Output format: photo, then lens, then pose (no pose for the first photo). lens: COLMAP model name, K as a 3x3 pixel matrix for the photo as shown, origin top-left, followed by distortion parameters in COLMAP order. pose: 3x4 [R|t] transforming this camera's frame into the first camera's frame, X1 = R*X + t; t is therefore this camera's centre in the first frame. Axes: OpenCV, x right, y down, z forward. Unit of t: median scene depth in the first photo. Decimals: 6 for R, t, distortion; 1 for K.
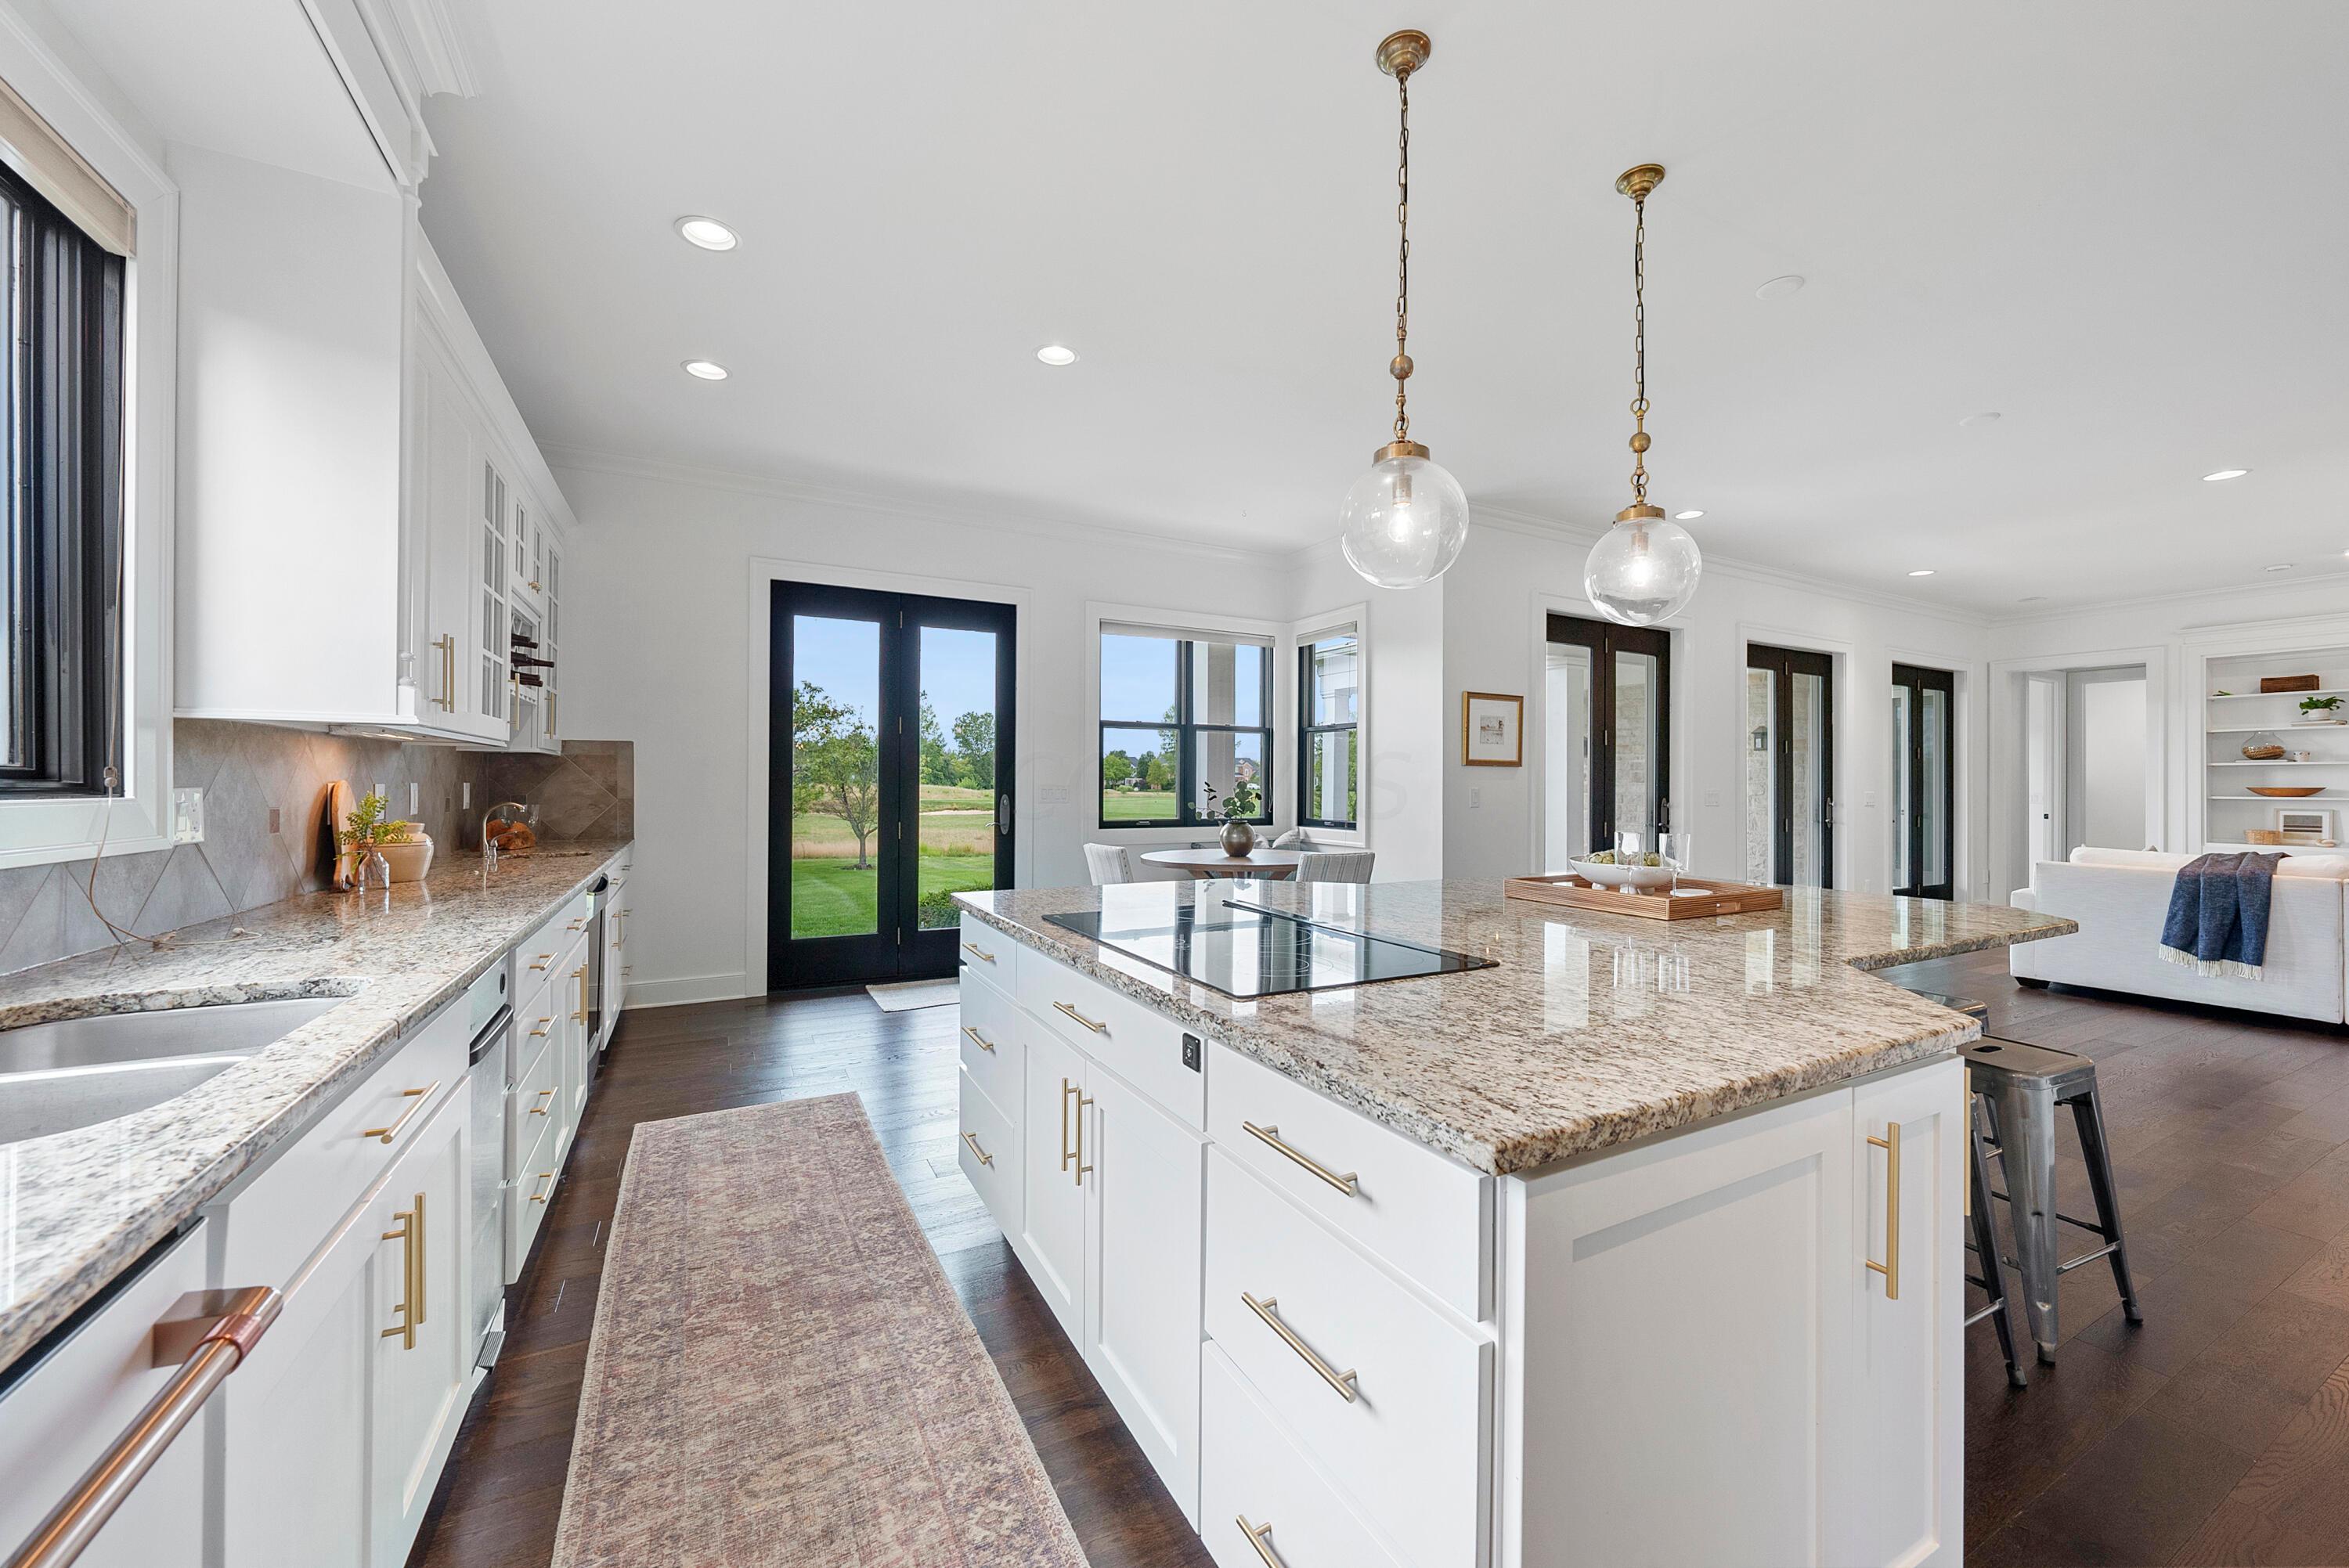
lens RADIAL K [[881.9, 0, 1175.8], [0, 881.9, 786.7], [0, 0, 1]] dist [-0.000244, -0.000041]
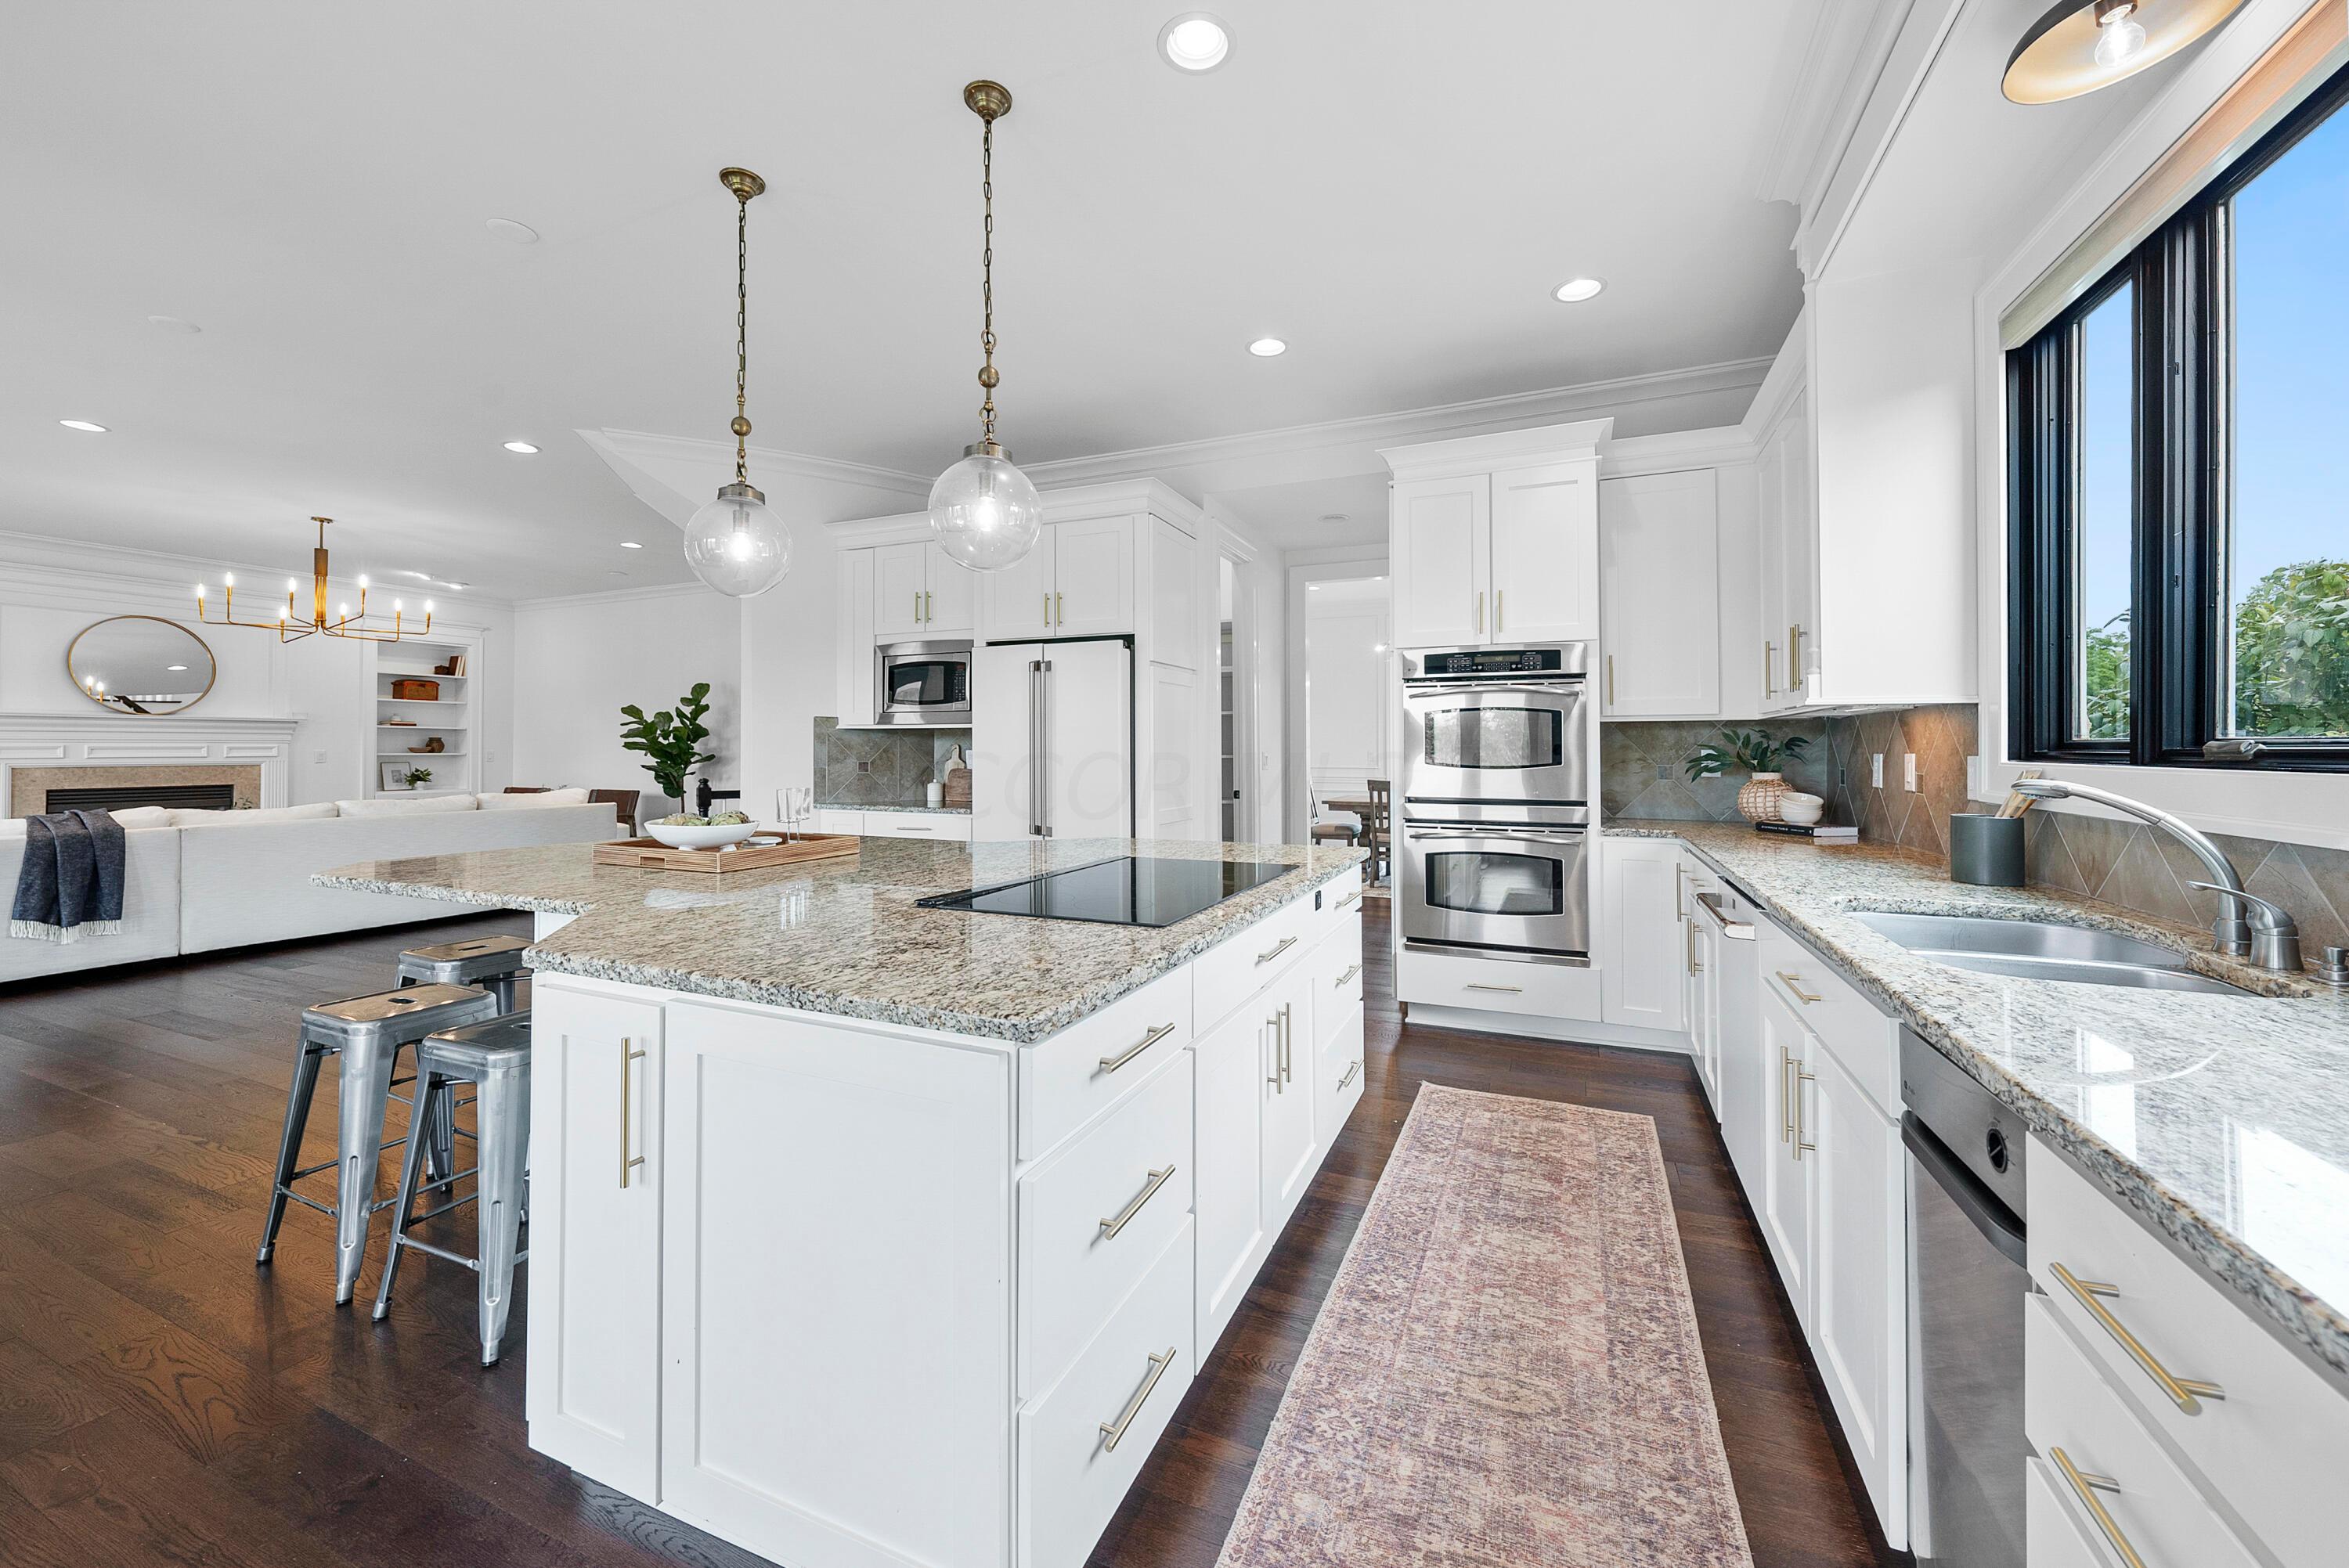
lens RADIAL K [[881.9, 0, 1197.0], [0, 881.9, 737.6], [0, 0, 1]] dist [-0.000244, -0.000041]
pose [[-0.635478, 0.002714, 0.772114, -0.948587], [-0.000239, 0.999993, -0.003712, -0.011668], [-0.772119, -0.002543, -0.635473, 1.839501]]
